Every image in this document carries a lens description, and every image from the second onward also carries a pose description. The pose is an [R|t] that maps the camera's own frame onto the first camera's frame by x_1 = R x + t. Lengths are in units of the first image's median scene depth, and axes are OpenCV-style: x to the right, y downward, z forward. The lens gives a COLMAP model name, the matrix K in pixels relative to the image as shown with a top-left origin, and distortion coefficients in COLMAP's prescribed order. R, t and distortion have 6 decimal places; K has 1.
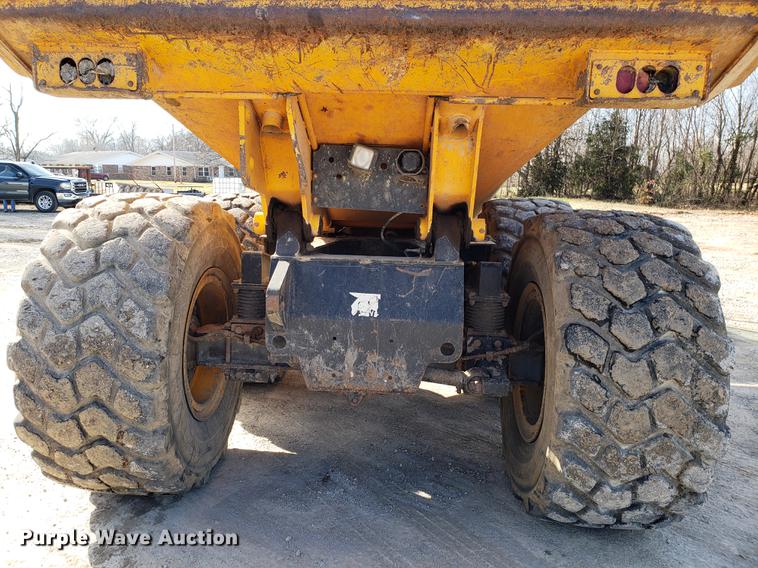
lens RADIAL K [[587.2, 0, 357.9], [0, 587.2, 296.1], [0, 0, 1]] dist [-0.015271, 0.000559]
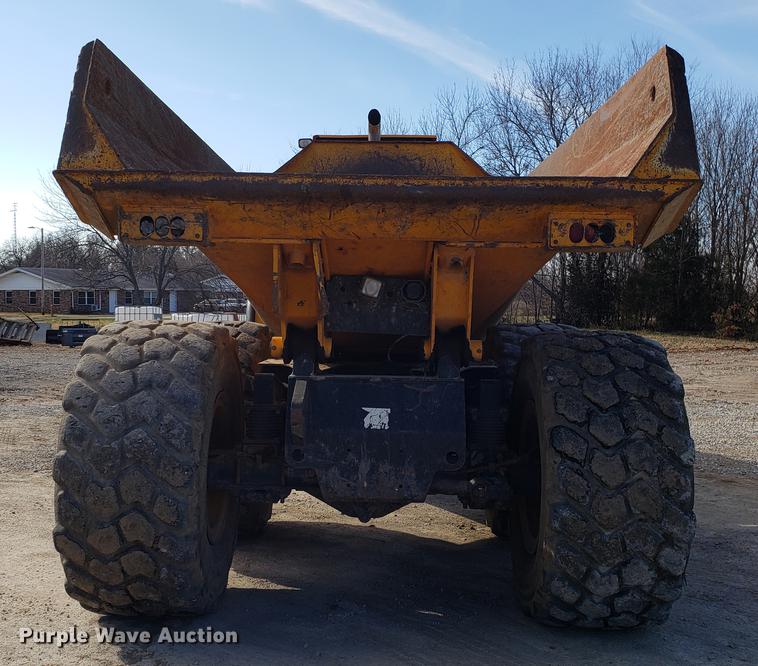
lens RADIAL K [[863.8, 0, 360.3], [0, 863.8, 332.9], [0, 0, 1]] dist [0.138883, -0.999063]
pose [[0.998926, -0.012249, 0.044688, -0.094191], [0.018941, 0.988112, -0.152562, 0.110389], [-0.042288, 0.153245, 0.987283, -0.665810]]
